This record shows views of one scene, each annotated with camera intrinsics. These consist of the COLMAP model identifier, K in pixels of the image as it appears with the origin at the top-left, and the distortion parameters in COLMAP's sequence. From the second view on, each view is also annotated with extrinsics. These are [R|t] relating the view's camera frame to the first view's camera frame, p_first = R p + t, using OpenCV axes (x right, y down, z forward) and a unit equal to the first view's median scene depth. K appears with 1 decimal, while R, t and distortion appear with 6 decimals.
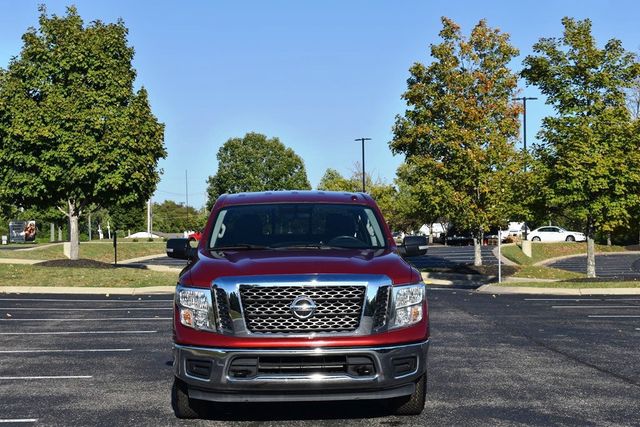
lens RADIAL K [[1143.9, 0, 320.0], [0, 1143.9, 213.5], [0, 0, 1]] dist [0.041499, 0.049276]
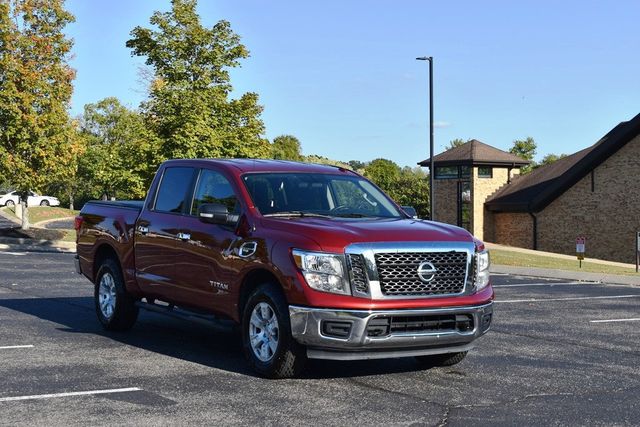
lens RADIAL K [[1136.3, 0, 320.0], [0, 1136.3, 213.5], [0, 0, 1]] dist [-0.030943, -0.126402]
pose [[0.868378, 0.018543, 0.495557, -0.186032], [-0.034062, 0.999171, 0.022299, 0.001554], [-0.494732, -0.036244, 0.868289, 0.029453]]
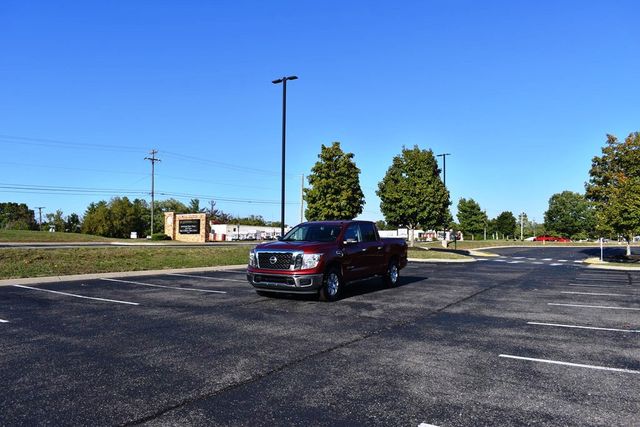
lens RADIAL K [[499.3, 0, 320.0], [0, 499.3, 213.5], [0, 0, 1]] dist [-0.096794, -0.001699]
pose [[0.829455, -0.009156, -0.558499, 0.231169], [-0.007297, 0.999603, -0.027224, -0.001114], [0.558526, 0.026657, 0.829058, -0.001506]]
